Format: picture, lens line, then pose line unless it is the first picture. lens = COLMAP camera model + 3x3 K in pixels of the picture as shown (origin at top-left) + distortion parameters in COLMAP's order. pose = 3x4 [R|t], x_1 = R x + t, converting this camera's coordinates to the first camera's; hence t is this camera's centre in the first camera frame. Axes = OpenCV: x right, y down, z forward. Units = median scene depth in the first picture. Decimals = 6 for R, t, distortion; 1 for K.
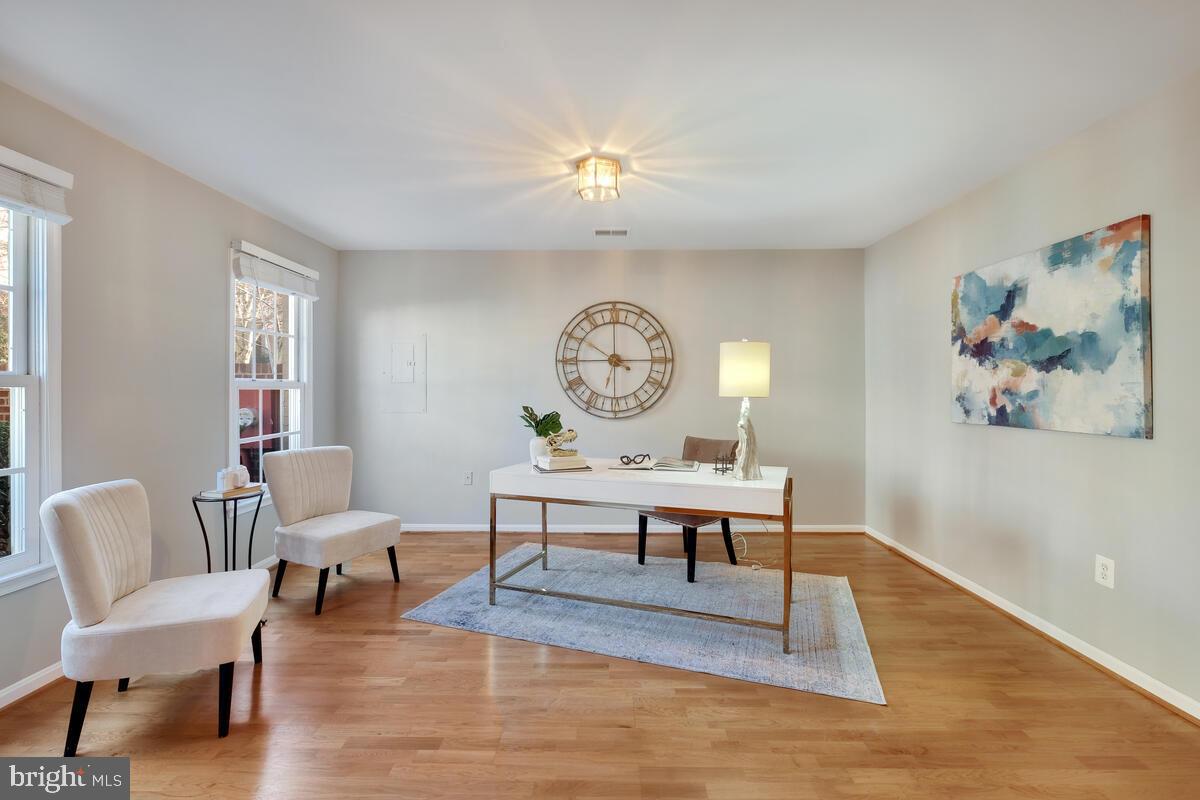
lens RADIAL K [[528.8, 0, 606.0], [0, 528.8, 386.7], [0, 0, 1]] dist [0.000519, -0.001091]
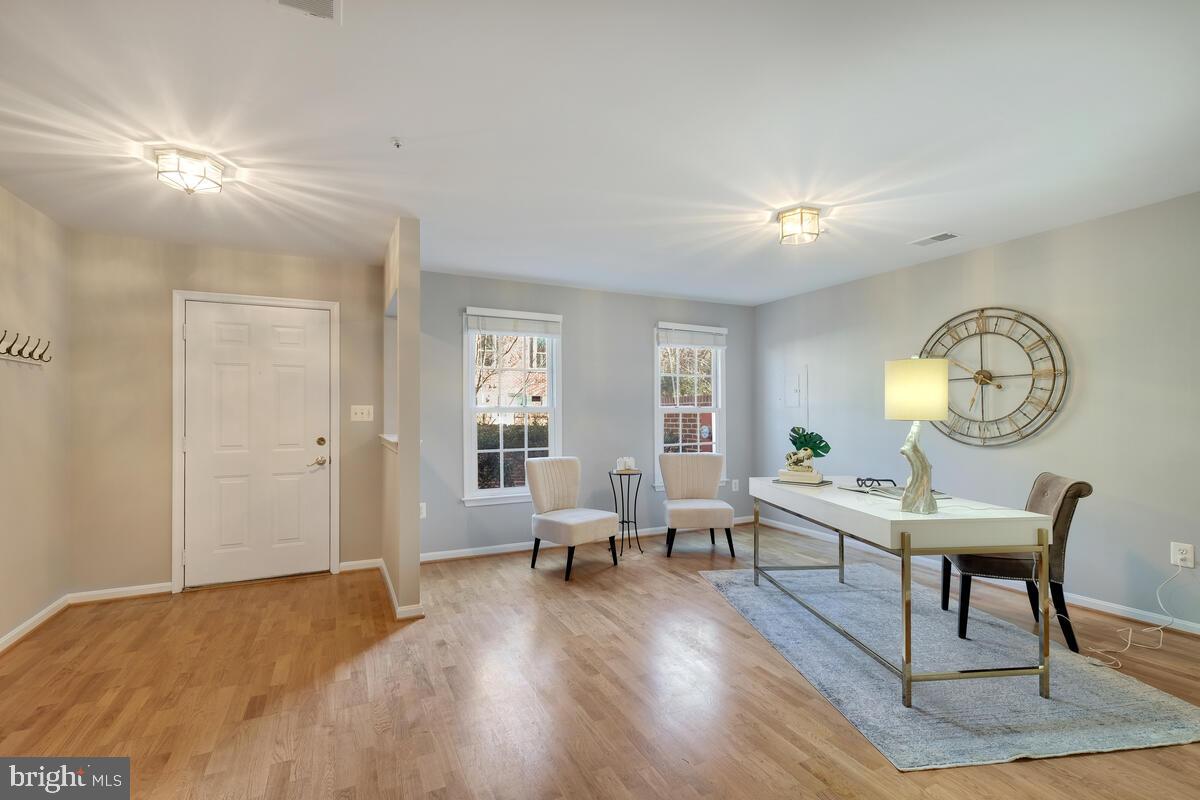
lens RADIAL K [[528.8, 0, 604.6], [0, 528.8, 402.6], [0, 0, 1]] dist [0.000519, -0.001091]
pose [[0.460216, -0.019678, -0.887589, 0.675340], [0.007616, 0.999805, -0.018217, 0.001417], [0.887774, 0.001624, 0.460276, 0.098092]]
